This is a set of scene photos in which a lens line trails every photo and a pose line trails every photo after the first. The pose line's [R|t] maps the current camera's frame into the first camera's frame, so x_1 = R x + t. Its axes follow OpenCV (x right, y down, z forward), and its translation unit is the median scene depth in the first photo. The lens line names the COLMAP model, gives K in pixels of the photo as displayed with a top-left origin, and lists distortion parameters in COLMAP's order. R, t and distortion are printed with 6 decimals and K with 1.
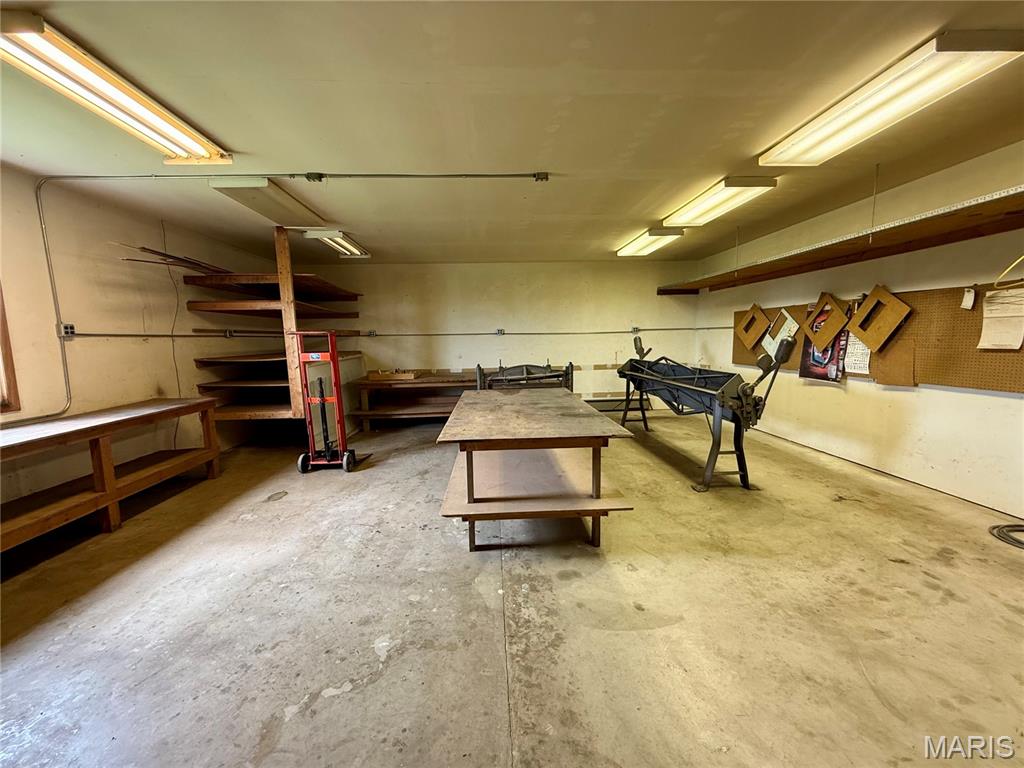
lens RADIAL K [[408.3, 0, 505.9], [0, 408.3, 387.5], [0, 0, 1]] dist [0.001896, 0.000260]
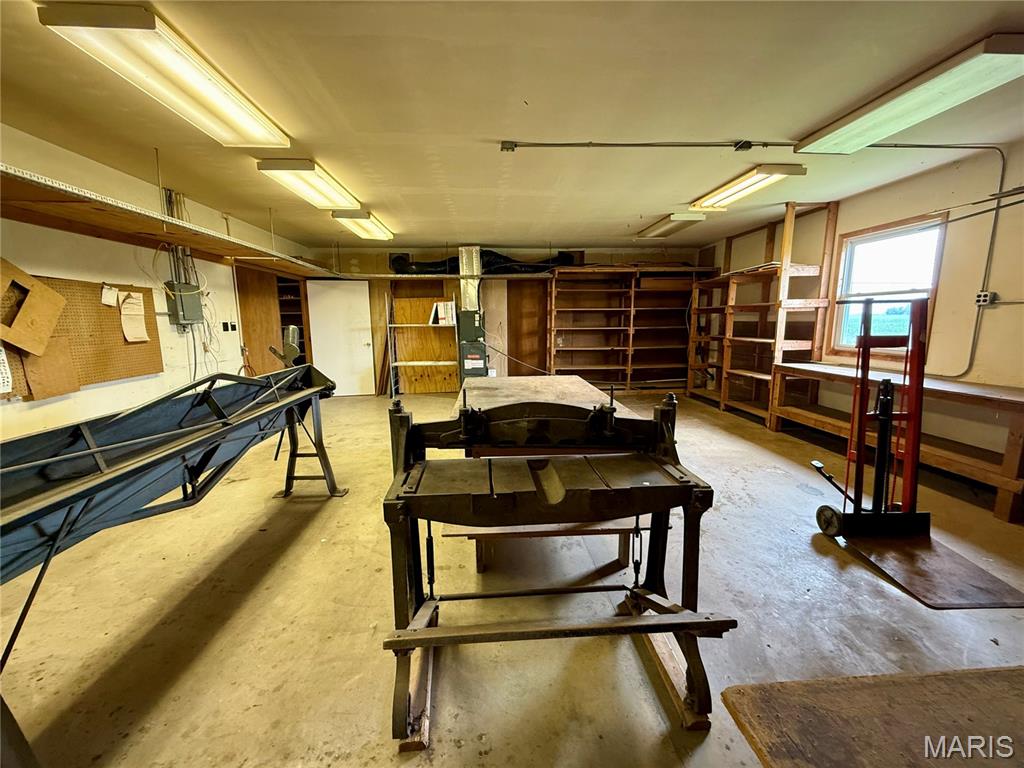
lens RADIAL K [[408.3, 0, 507.9], [0, 408.3, 384.7], [0, 0, 1]] dist [0.001896, 0.000260]
pose [[-0.999440, 0.032234, -0.008939, 0.112005], [0.028526, 0.960879, 0.275494, -0.245930], [0.017469, 0.275085, -0.961261, 2.000615]]
